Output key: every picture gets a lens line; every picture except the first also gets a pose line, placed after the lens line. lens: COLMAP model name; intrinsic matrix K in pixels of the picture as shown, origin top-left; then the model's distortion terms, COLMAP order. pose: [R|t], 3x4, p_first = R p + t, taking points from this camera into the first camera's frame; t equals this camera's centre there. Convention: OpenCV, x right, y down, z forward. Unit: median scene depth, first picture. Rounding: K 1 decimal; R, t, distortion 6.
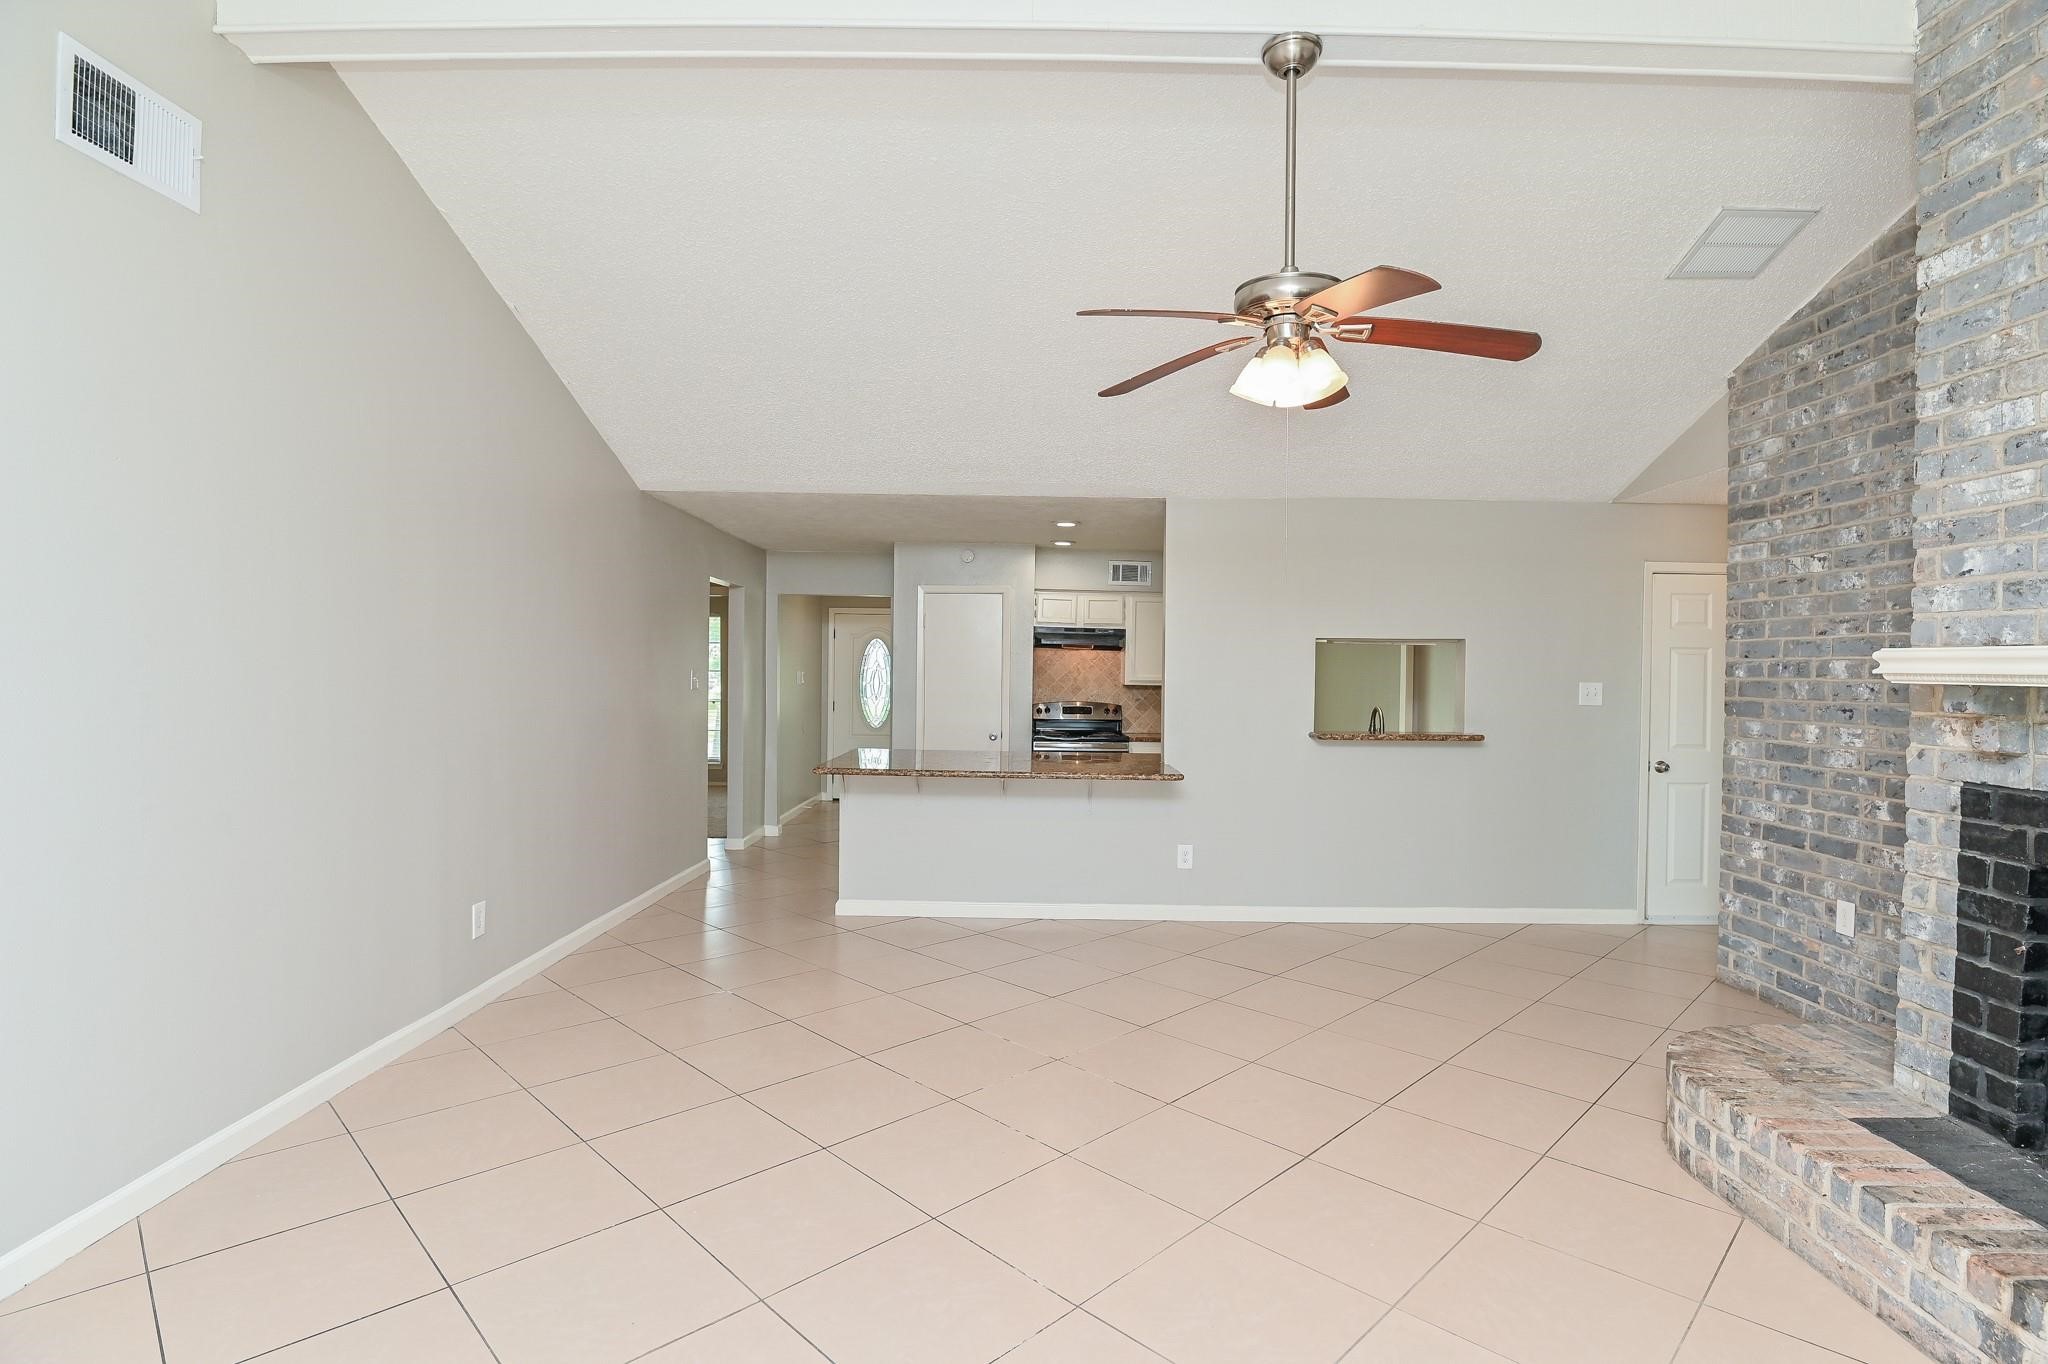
lens RADIAL K [[1020.5, 0, 1002.6], [0, 1020.5, 680.4], [0, 0, 1]] dist [-0.022361, -0.002263]
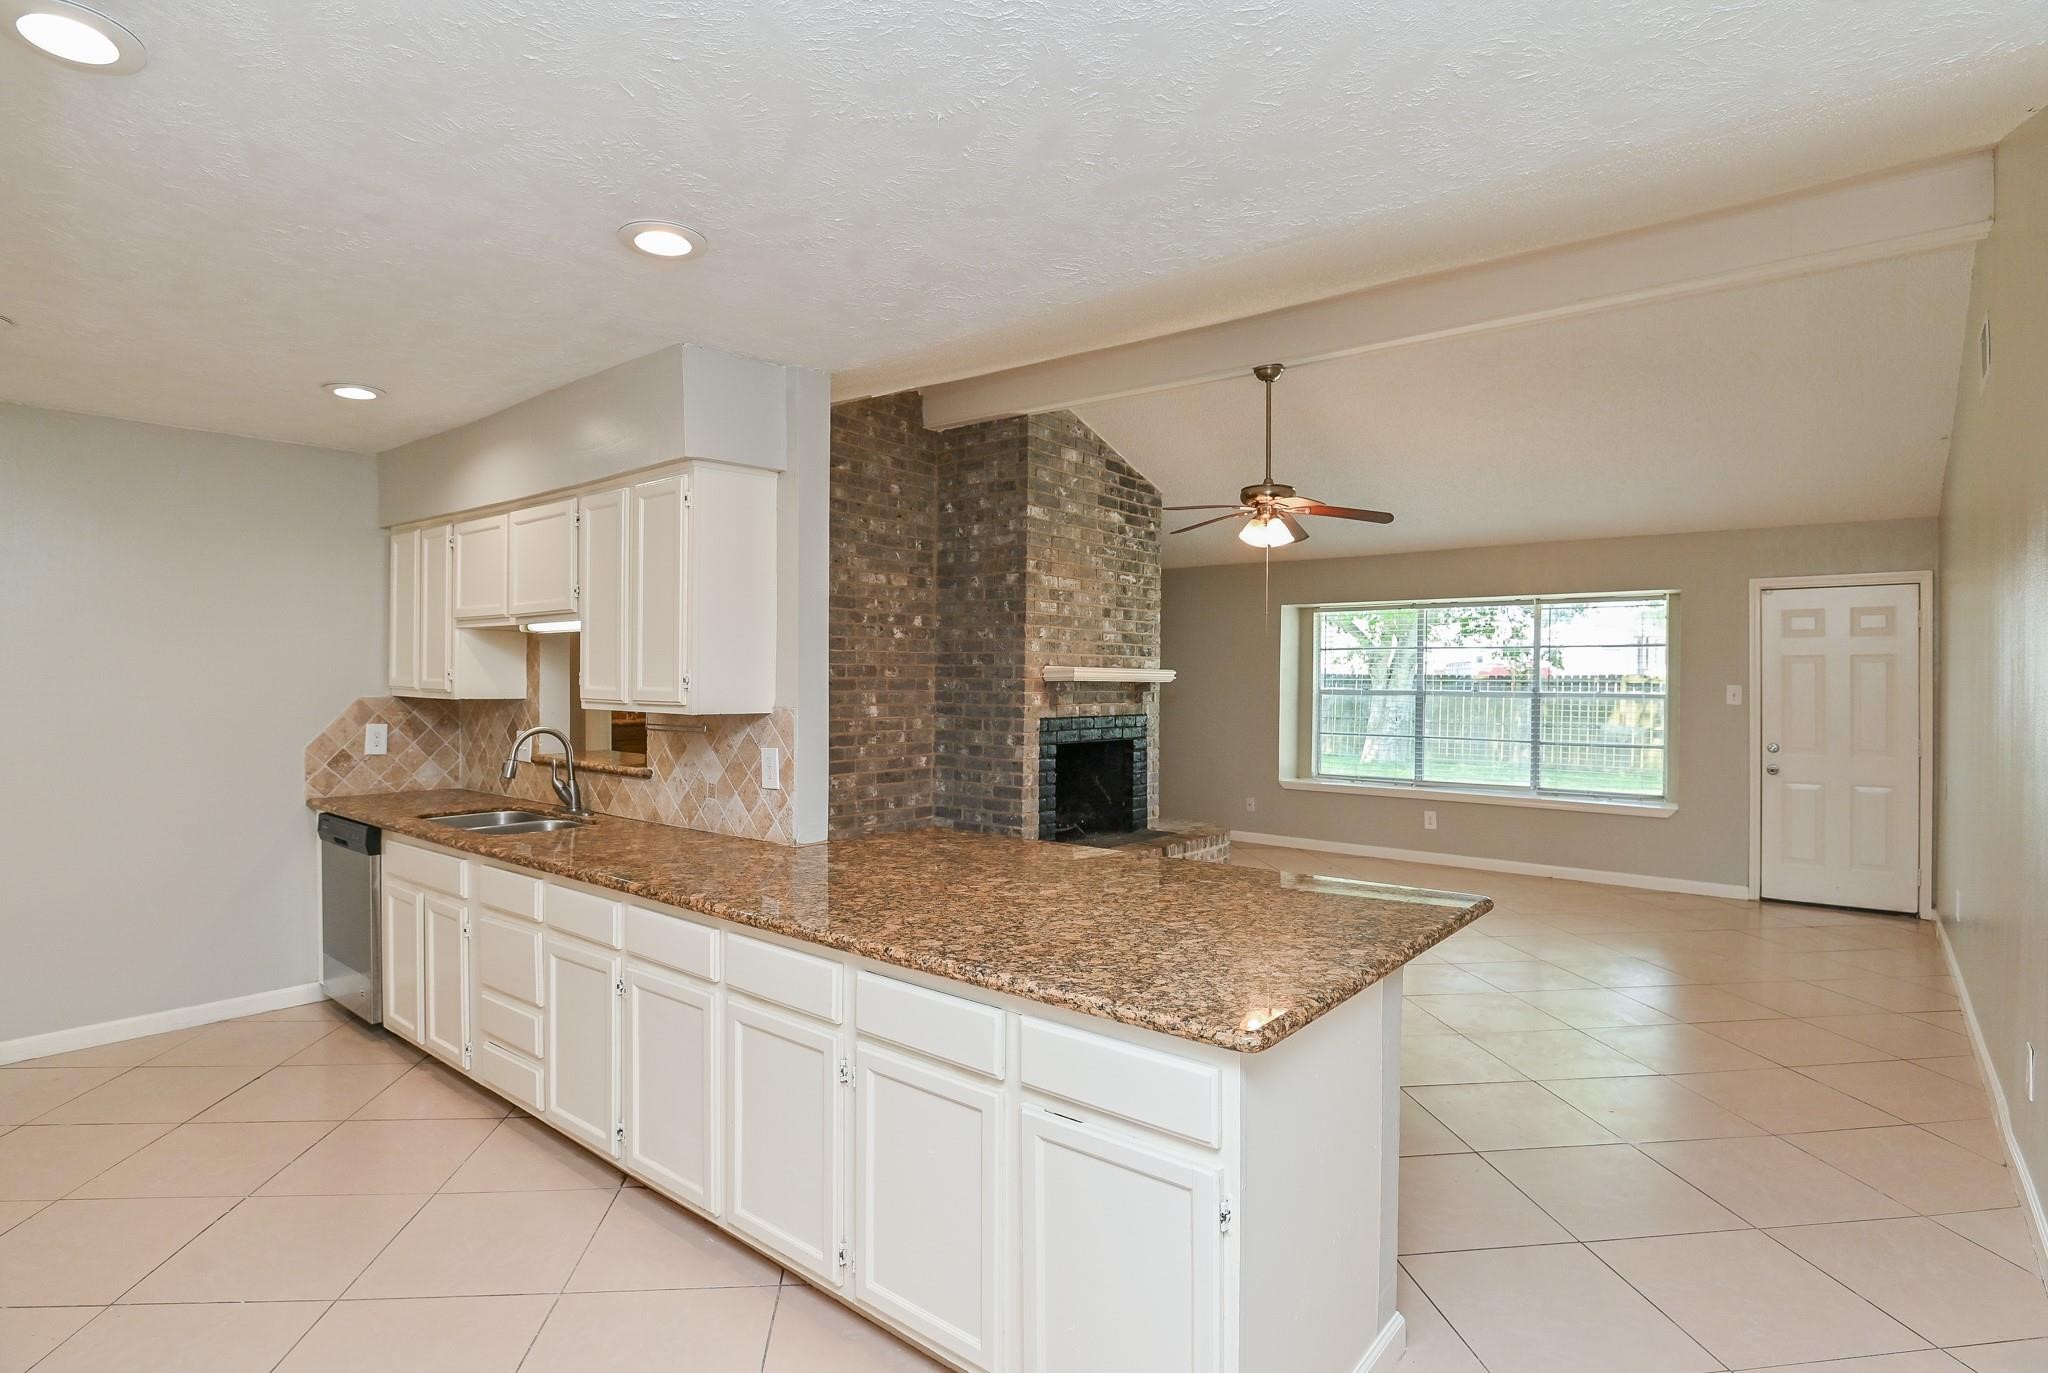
lens RADIAL K [[1041.6, 0, 1029.7], [0, 1041.6, 677.1], [0, 0, 1]] dist [-0.031492, -0.000486]
pose [[-0.792474, -0.016513, 0.609682, -0.278888], [-0.009943, 0.999850, 0.014157, -0.019161], [-0.609824, 0.005157, -0.792520, 1.367986]]
